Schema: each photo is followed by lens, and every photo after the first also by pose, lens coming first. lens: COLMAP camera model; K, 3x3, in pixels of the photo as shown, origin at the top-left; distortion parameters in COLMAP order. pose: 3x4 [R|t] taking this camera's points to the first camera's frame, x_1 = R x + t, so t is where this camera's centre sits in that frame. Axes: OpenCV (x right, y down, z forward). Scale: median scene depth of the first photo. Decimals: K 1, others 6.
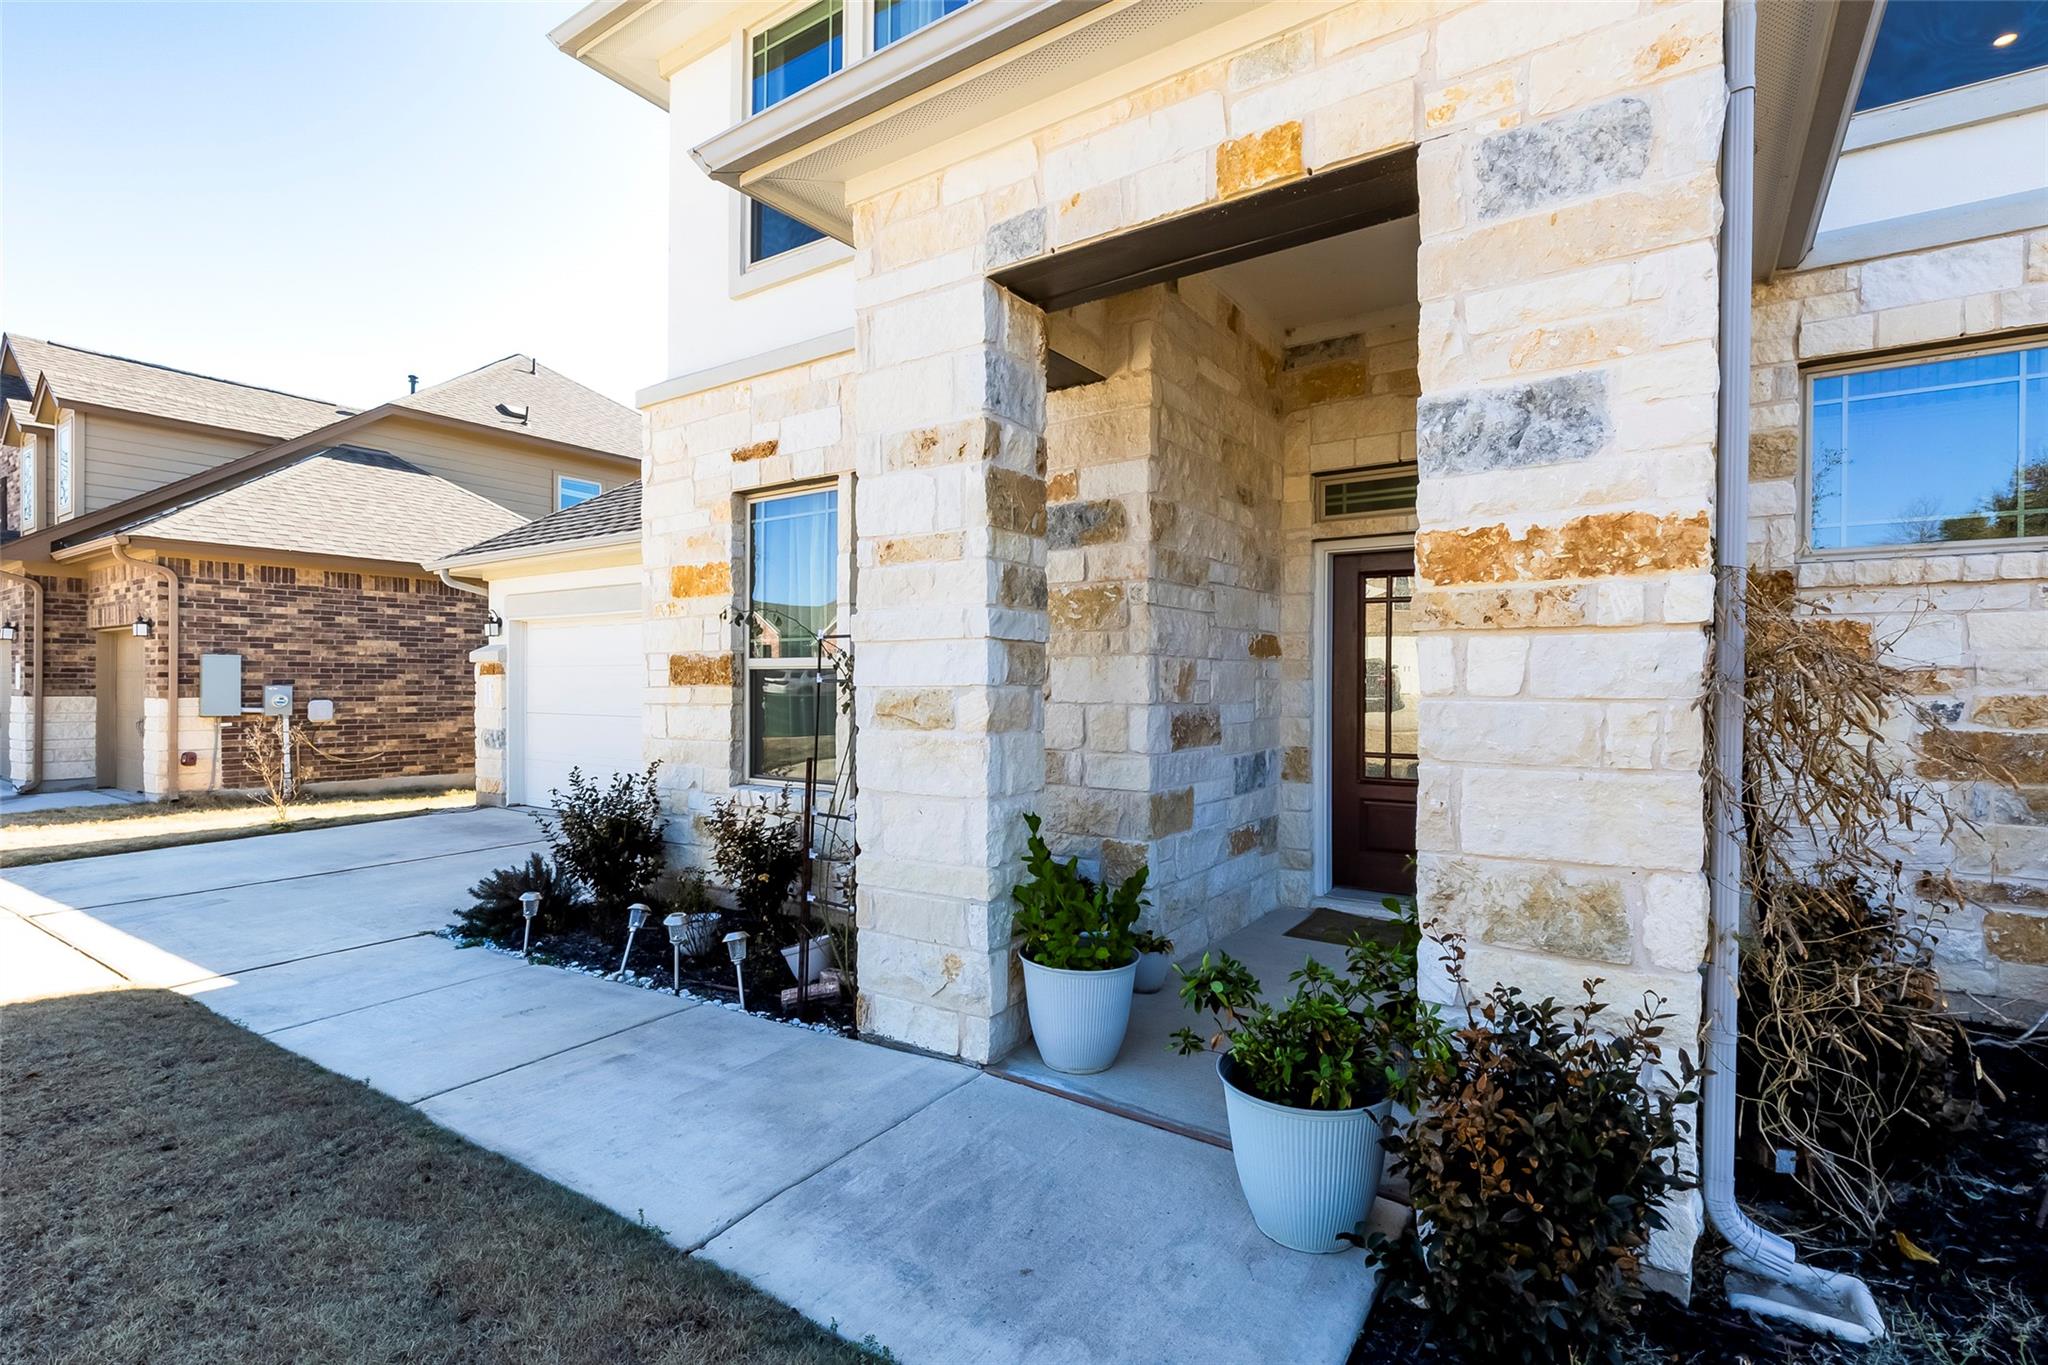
lens RADIAL K [[929.5, 0, 1030.4], [0, 929.5, 680.1], [0, 0, 1]] dist [0.002444, -0.001344]
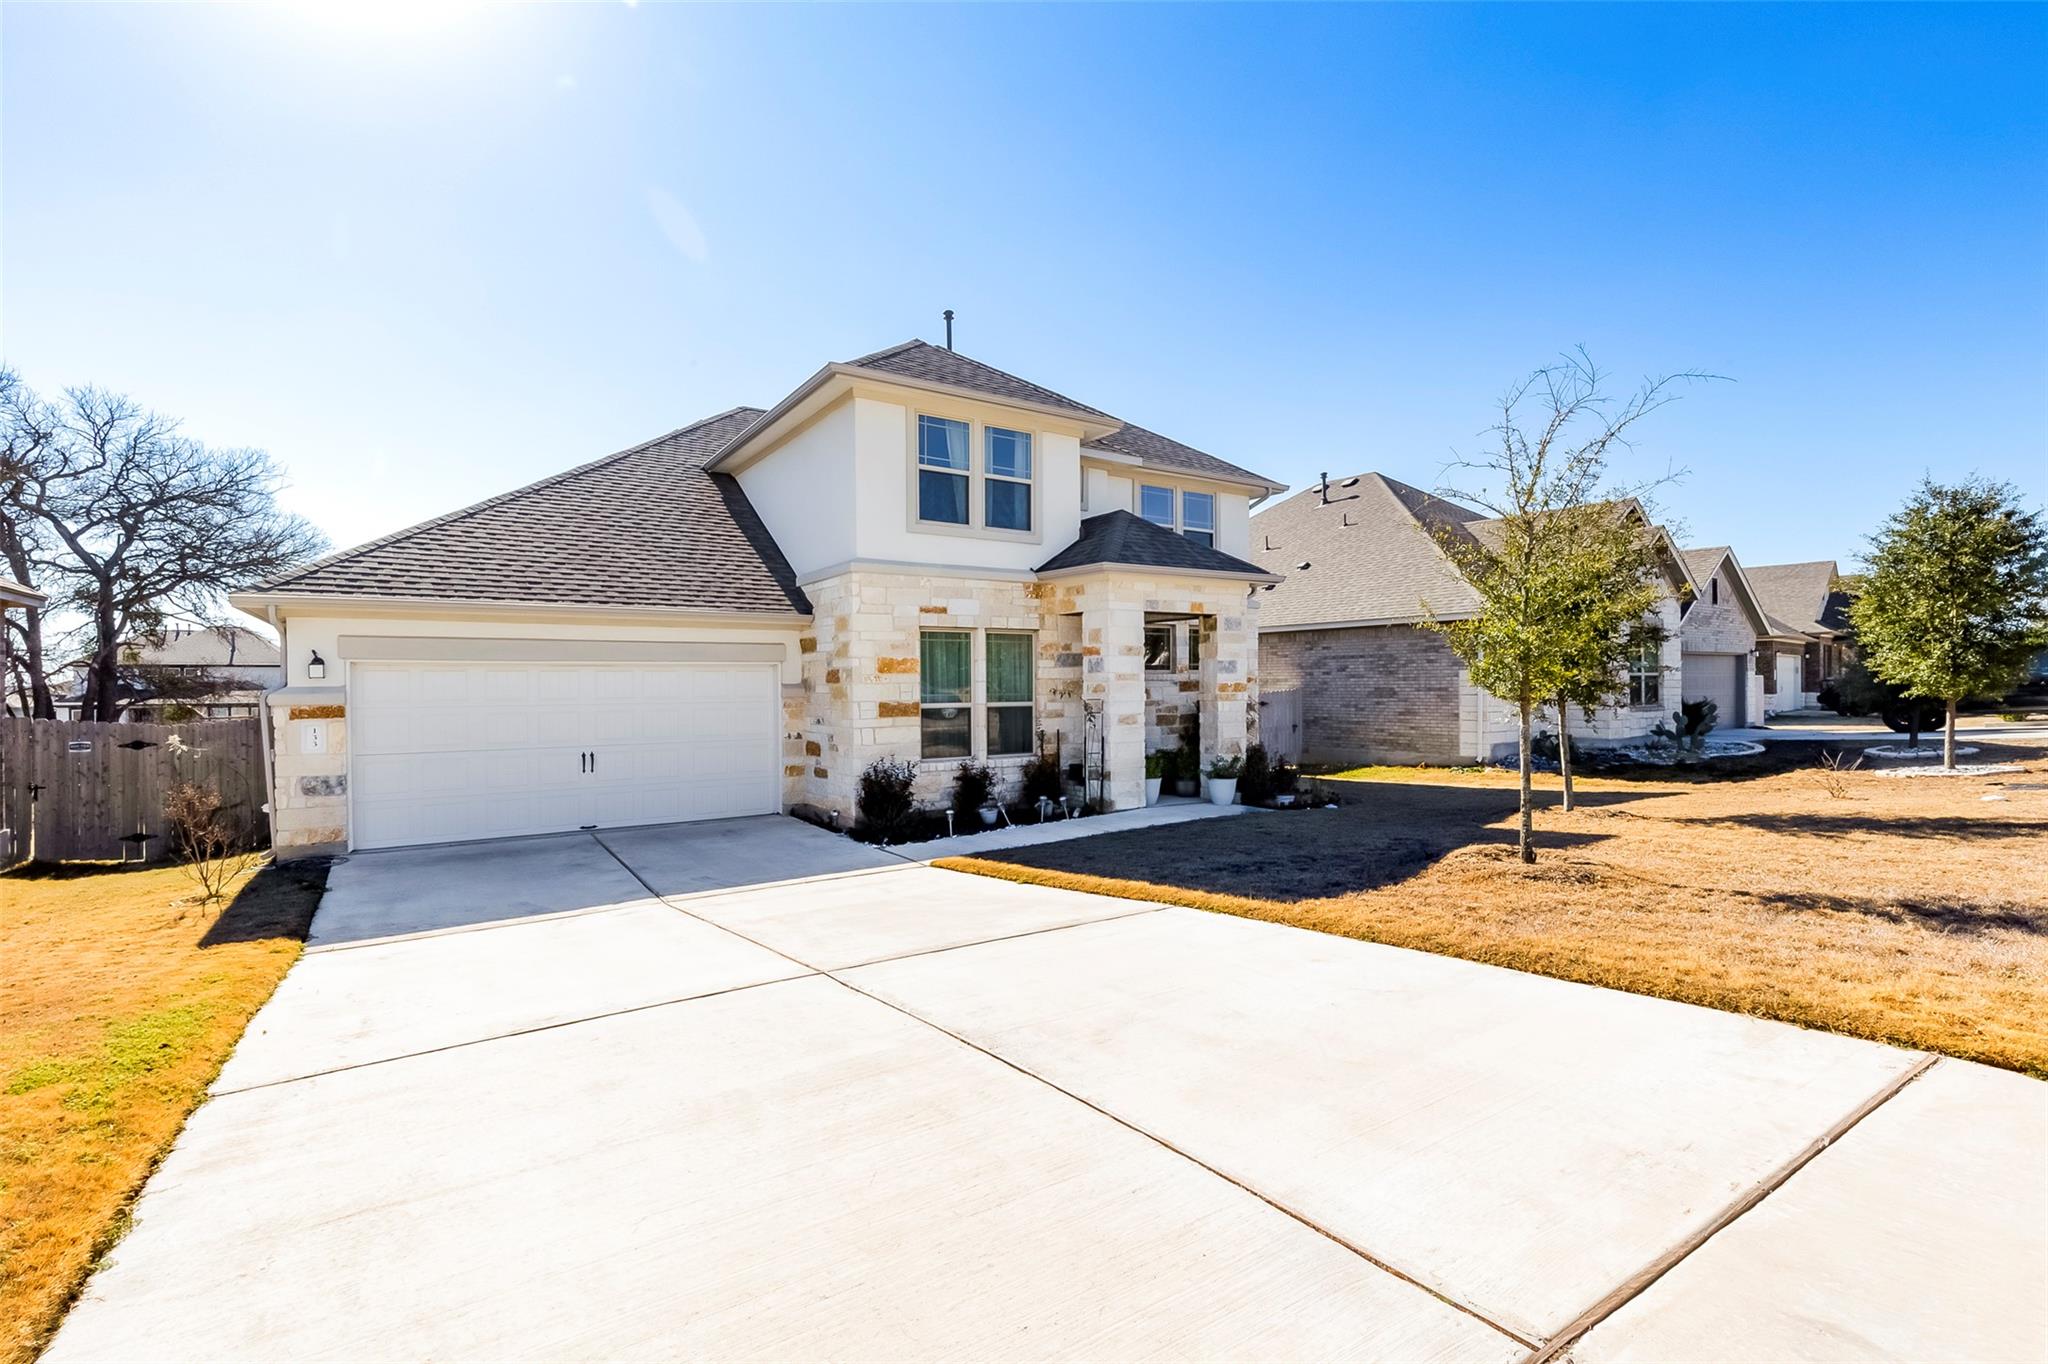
lens RADIAL K [[929.5, 0, 1025.0], [0, 929.5, 686.4], [0, 0, 1]] dist [0.002444, -0.001344]
pose [[0.396009, -0.003607, 0.918240, -2.198128], [0.006022, 0.999981, 0.001331, -0.065282], [-0.918227, 0.005003, 0.396023, -0.068373]]
